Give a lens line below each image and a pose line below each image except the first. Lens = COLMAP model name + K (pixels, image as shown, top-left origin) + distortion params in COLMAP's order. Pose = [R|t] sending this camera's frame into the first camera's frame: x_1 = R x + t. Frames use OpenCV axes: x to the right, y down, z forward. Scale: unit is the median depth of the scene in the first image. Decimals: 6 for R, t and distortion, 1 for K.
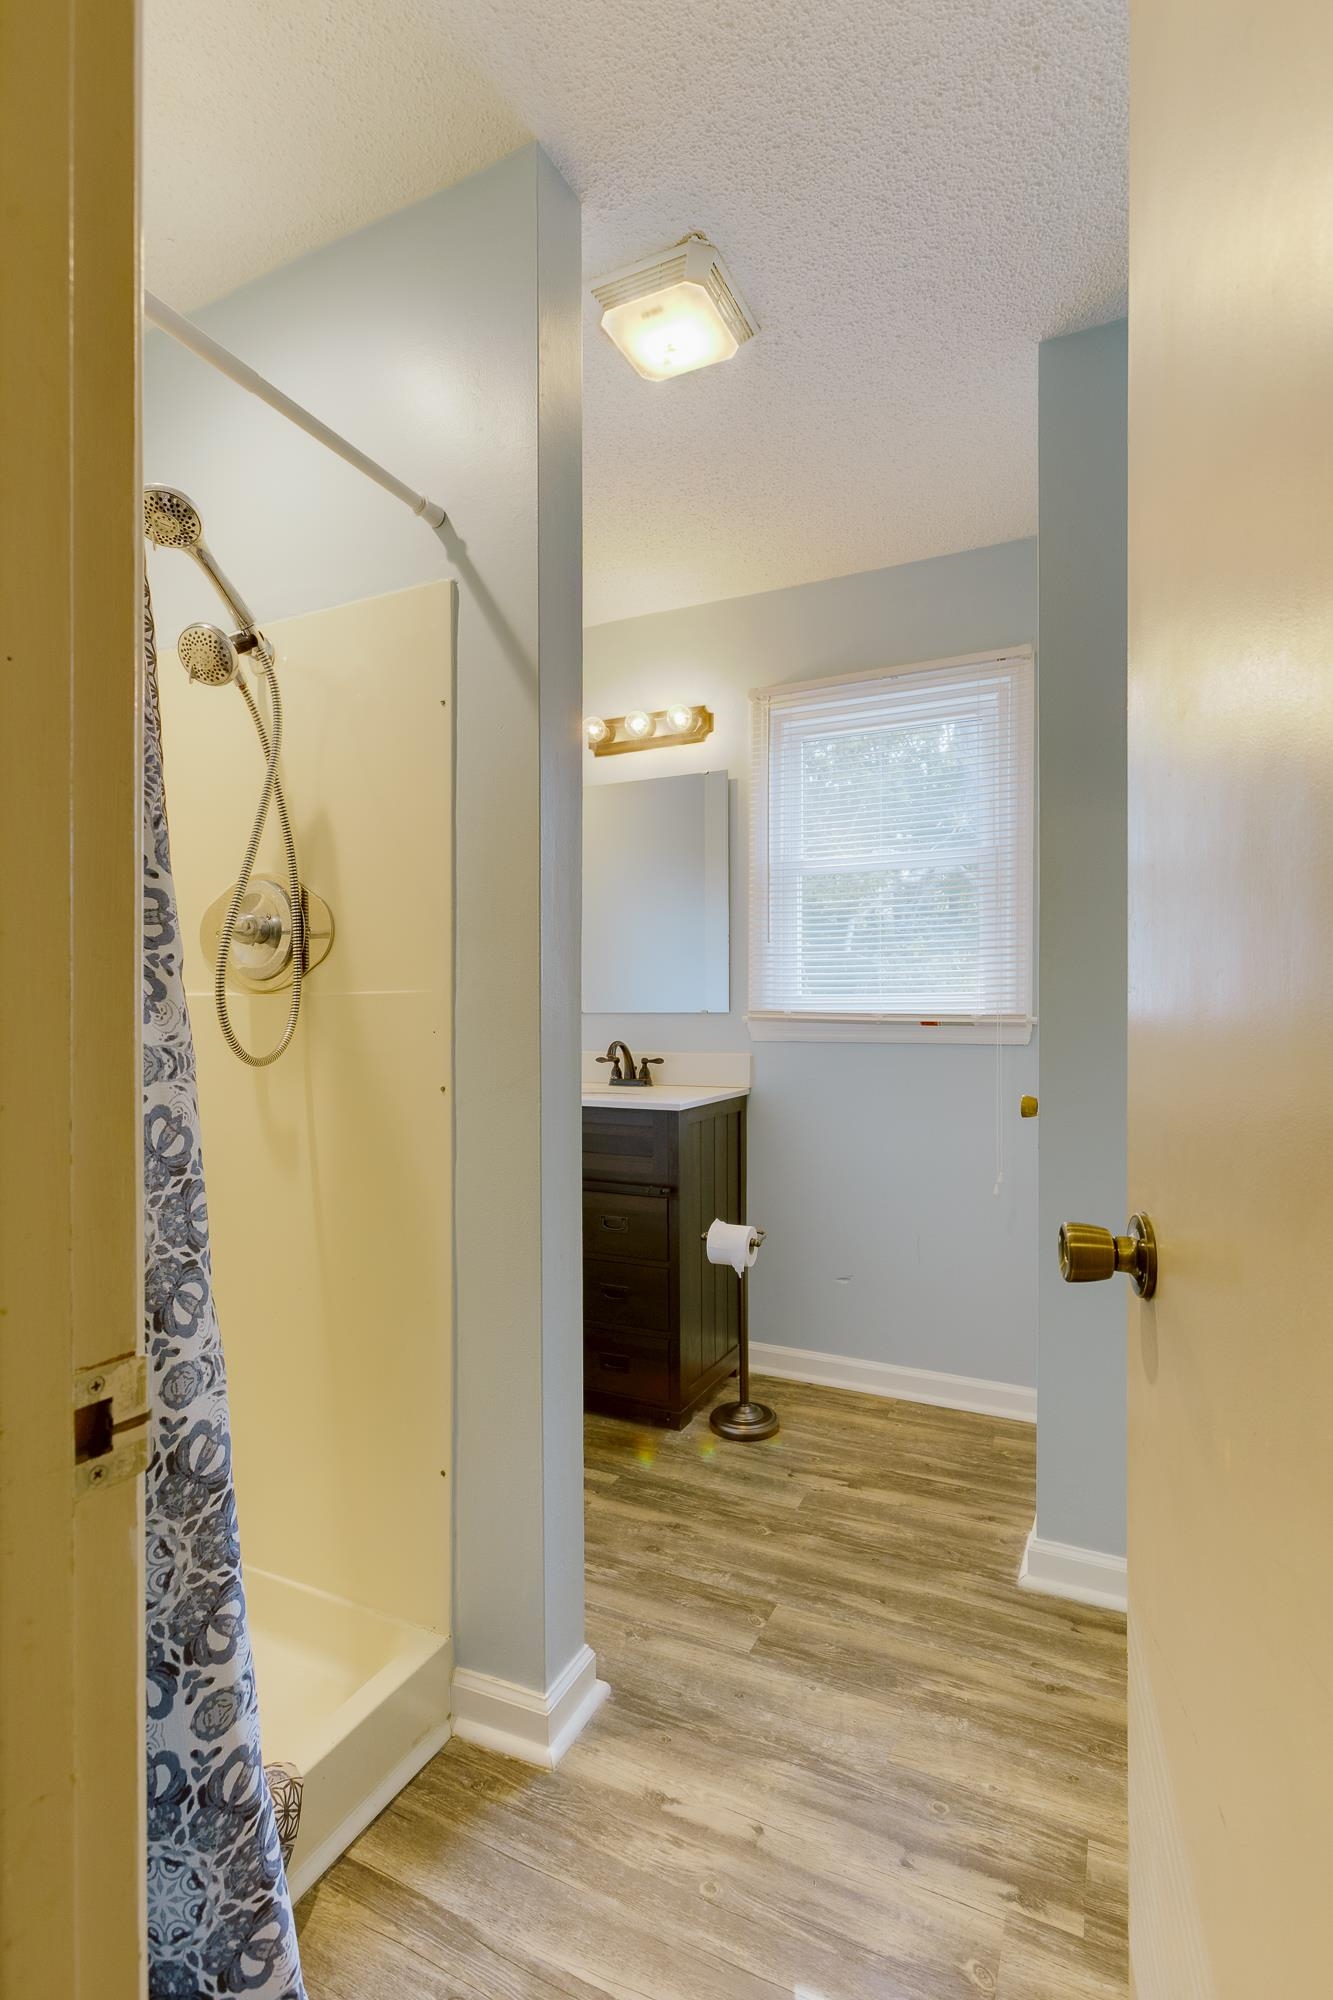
lens RADIAL K [[914.1, 0, 666.5], [0, 914.1, 1000.0], [0, 0, 1]] dist [-0.004720, -0.000025]
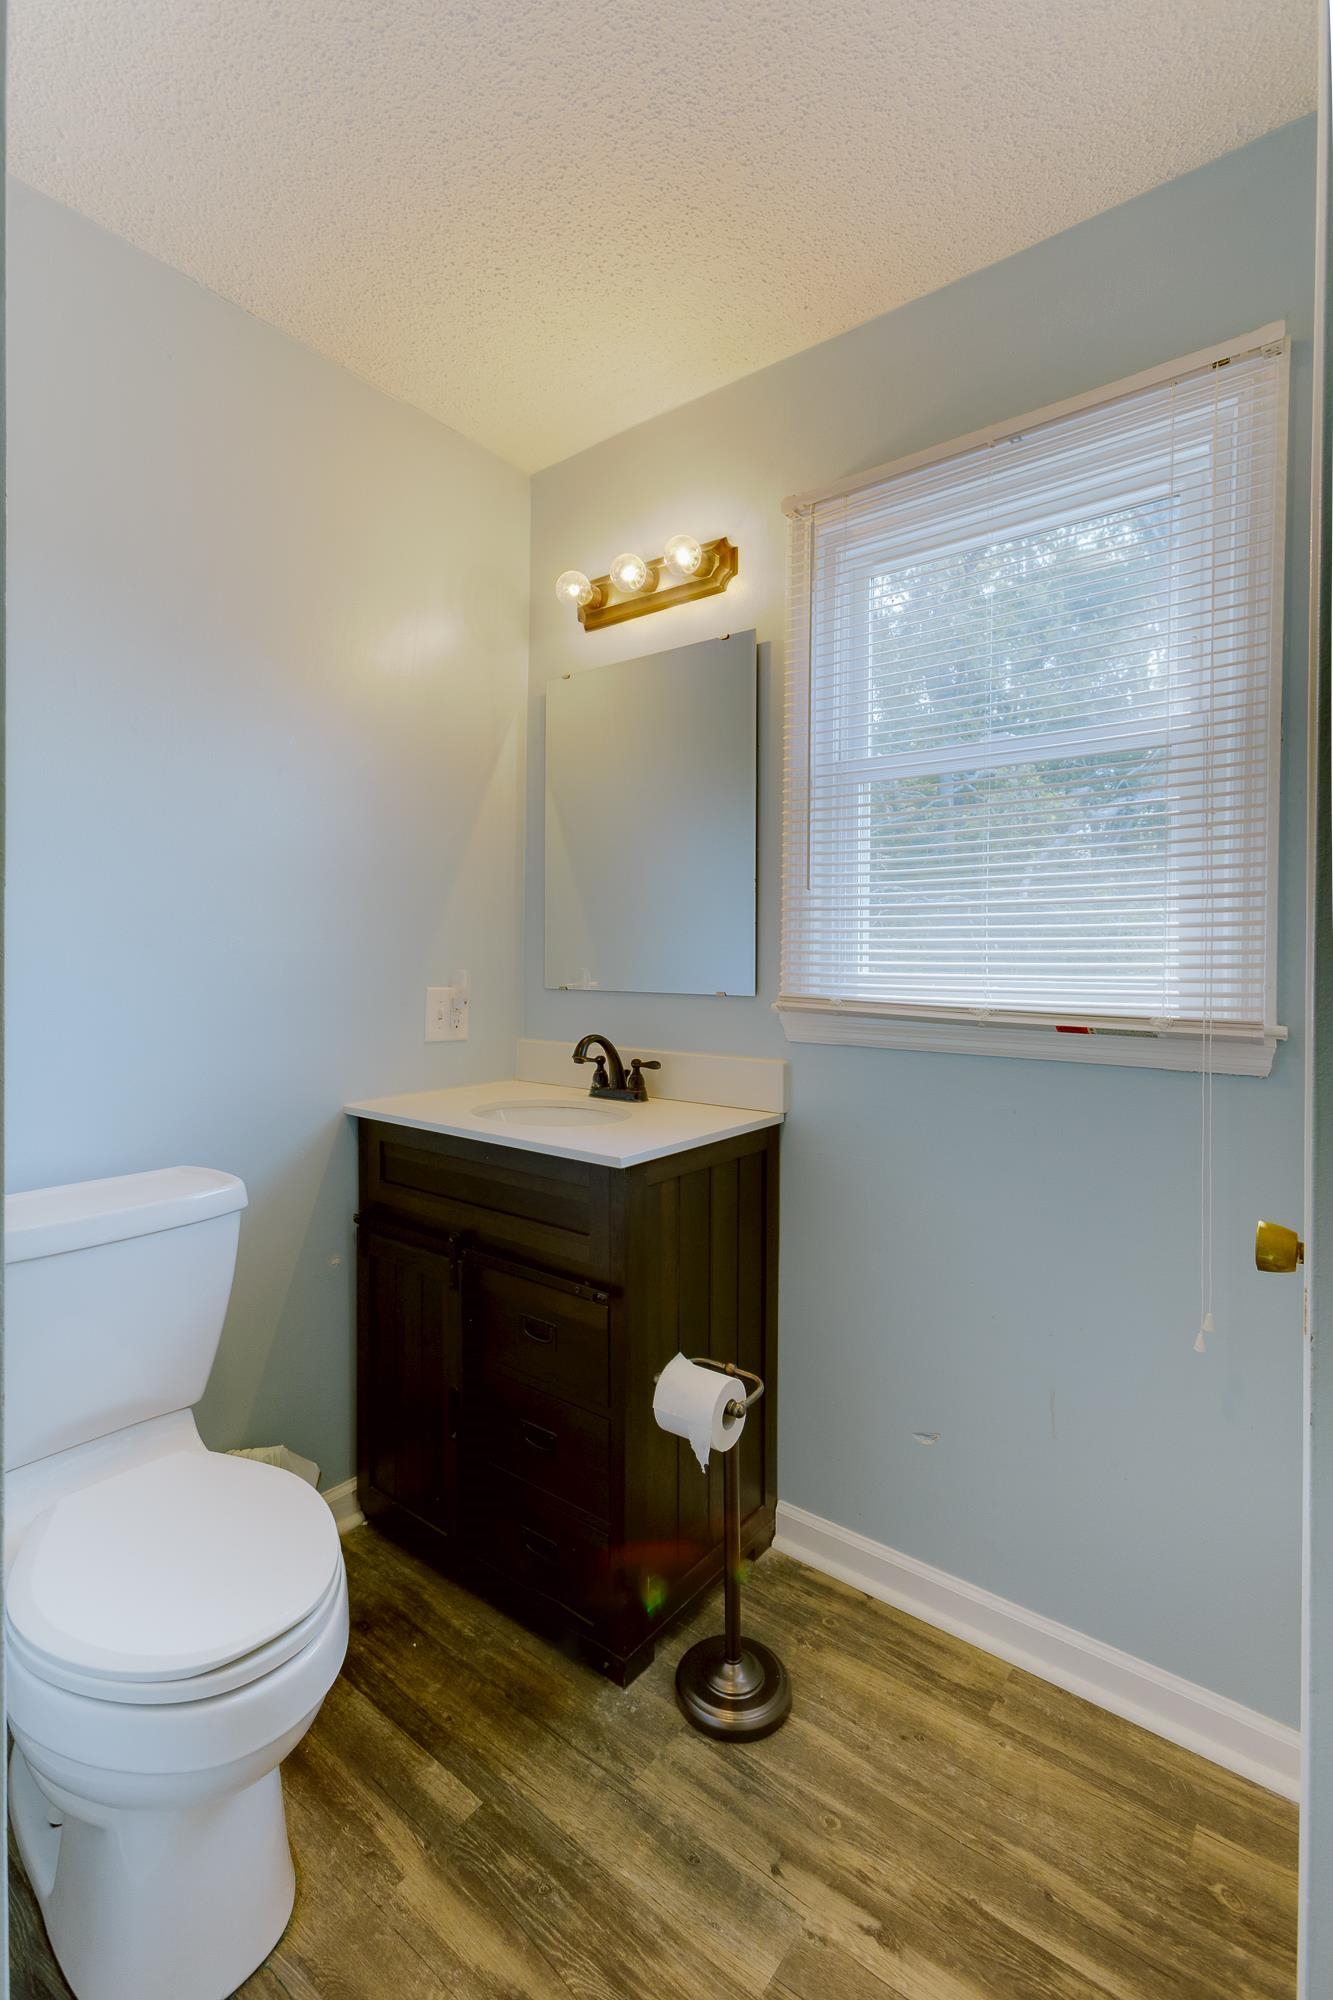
lens RADIAL K [[902.1, 0, 647.3], [0, 902.1, 946.4], [0, 0, 1]] dist [-0.003346, 0.005193]
pose [[0.977274, 0.008255, -0.211821, 0.147043], [-0.009111, 0.999954, -0.003067, -0.022363], [0.211786, 0.004927, 0.977304, 0.392397]]
